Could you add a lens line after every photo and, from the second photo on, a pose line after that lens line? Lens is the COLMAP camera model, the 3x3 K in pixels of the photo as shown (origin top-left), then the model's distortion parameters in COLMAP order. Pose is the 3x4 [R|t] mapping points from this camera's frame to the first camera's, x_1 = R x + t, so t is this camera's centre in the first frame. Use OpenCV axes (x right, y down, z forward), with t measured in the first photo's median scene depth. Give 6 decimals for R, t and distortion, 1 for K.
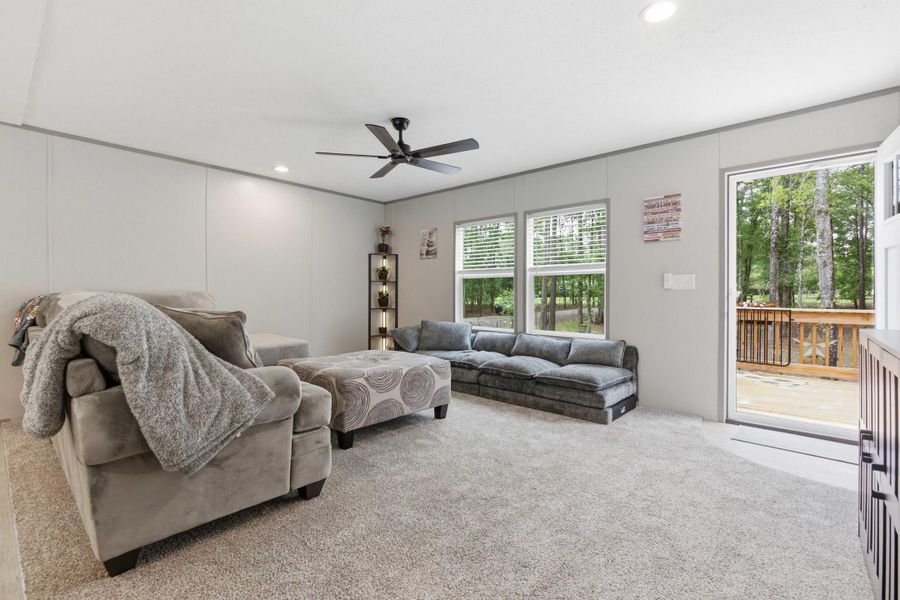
lens RADIAL K [[407.1, 0, 444.9], [0, 407.1, 296.0], [0, 0, 1]] dist [0.002865, -0.000639]
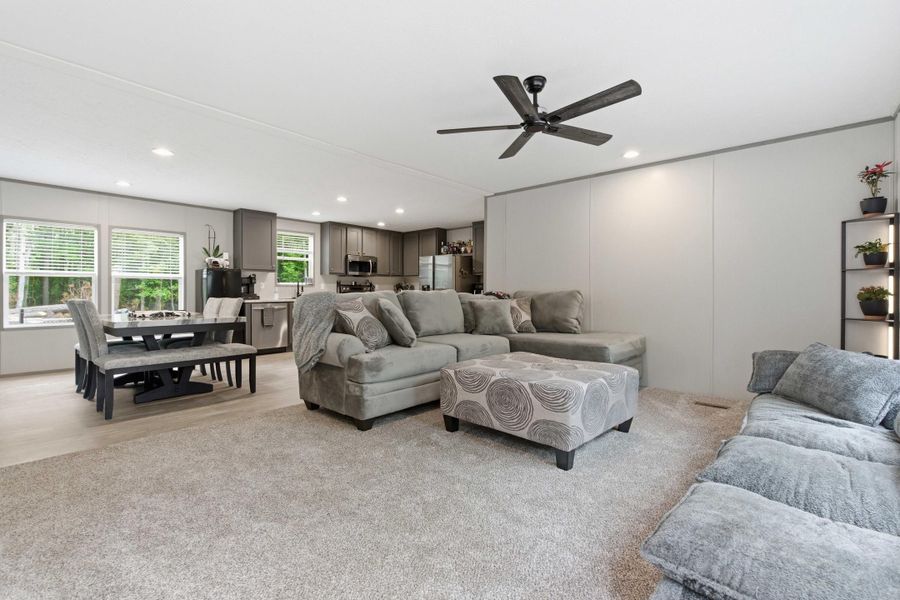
lens RADIAL K [[411.6, 0, 445.1], [0, 411.6, 294.9], [0, 0, 1]] dist [0.002509, -0.000798]
pose [[-0.005629, 0.006041, -0.999966, 0.507524], [-0.008611, 0.999944, 0.006090, -0.000320], [0.999947, 0.008645, -0.005577, 0.578824]]
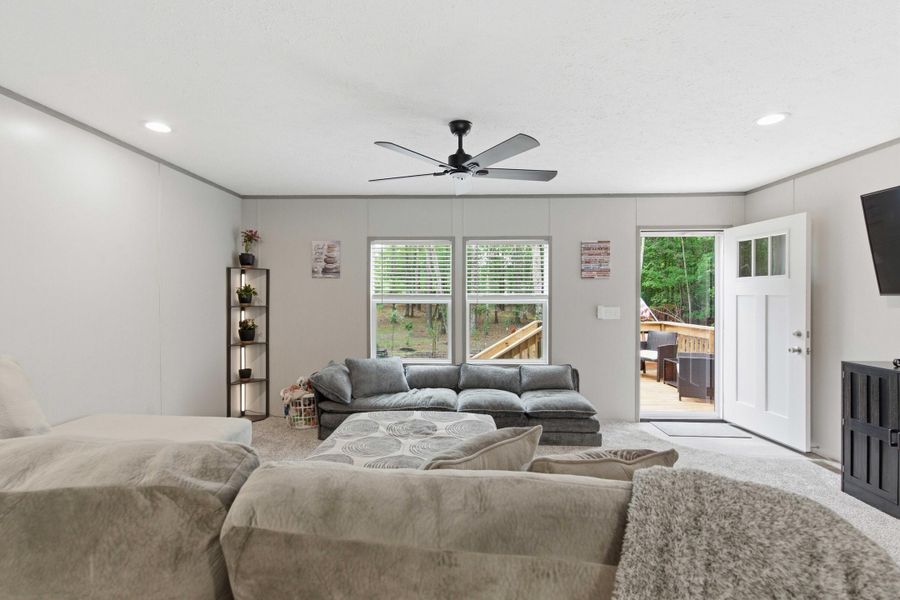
lens RADIAL K [[407.1, 0, 444.9], [0, 407.1, 296.0], [0, 0, 1]] dist [0.002865, -0.000639]
pose [[0.768098, -0.003216, 0.640324, -0.448023], [0.004106, 0.999992, 0.000097, -0.067427], [-0.640319, 0.002555, 0.768105, 0.288528]]
